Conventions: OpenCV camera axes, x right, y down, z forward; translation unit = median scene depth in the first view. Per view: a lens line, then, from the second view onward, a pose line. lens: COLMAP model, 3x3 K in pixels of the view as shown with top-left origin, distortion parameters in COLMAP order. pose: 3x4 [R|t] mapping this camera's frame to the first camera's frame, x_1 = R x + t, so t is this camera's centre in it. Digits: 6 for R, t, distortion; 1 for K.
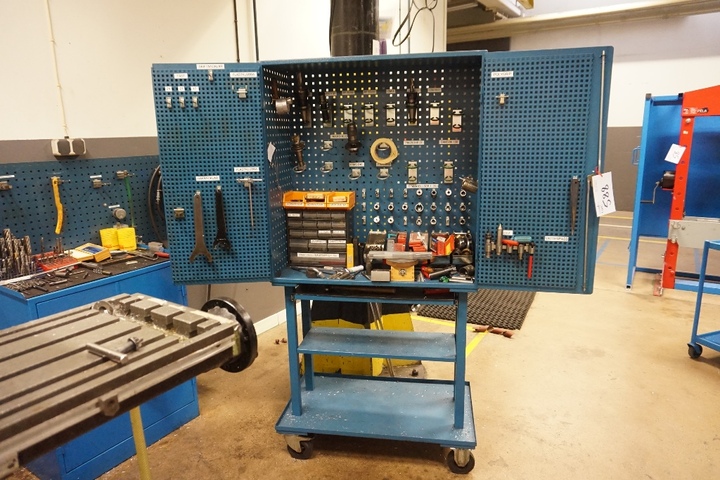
lens RADIAL K [[484.5, 0, 360.0], [0, 484.5, 240.0], [0, 0, 1]] dist [-0.052070, 0.043324]
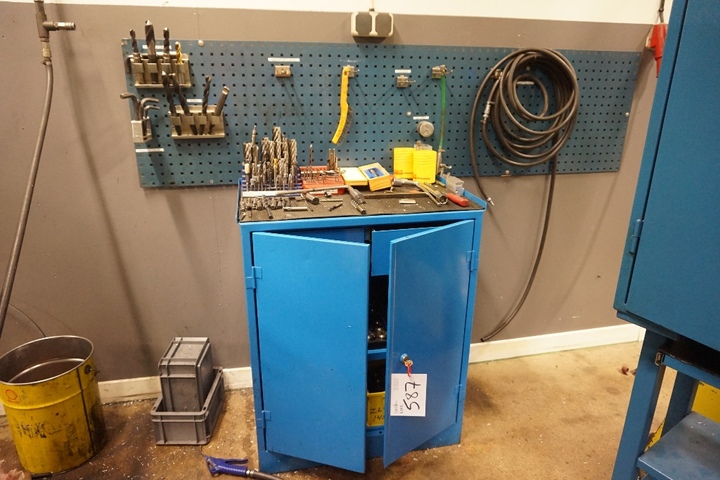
lens RADIAL K [[484.5, 0, 360.0], [0, 484.5, 240.0], [0, 0, 1]] dist [-0.052070, 0.043324]
pose [[0.701655, 0.255253, -0.665227, -0.062792], [-0.175308, 0.966774, 0.186052, -0.013725], [0.690614, -0.013925, 0.723089, 0.460411]]
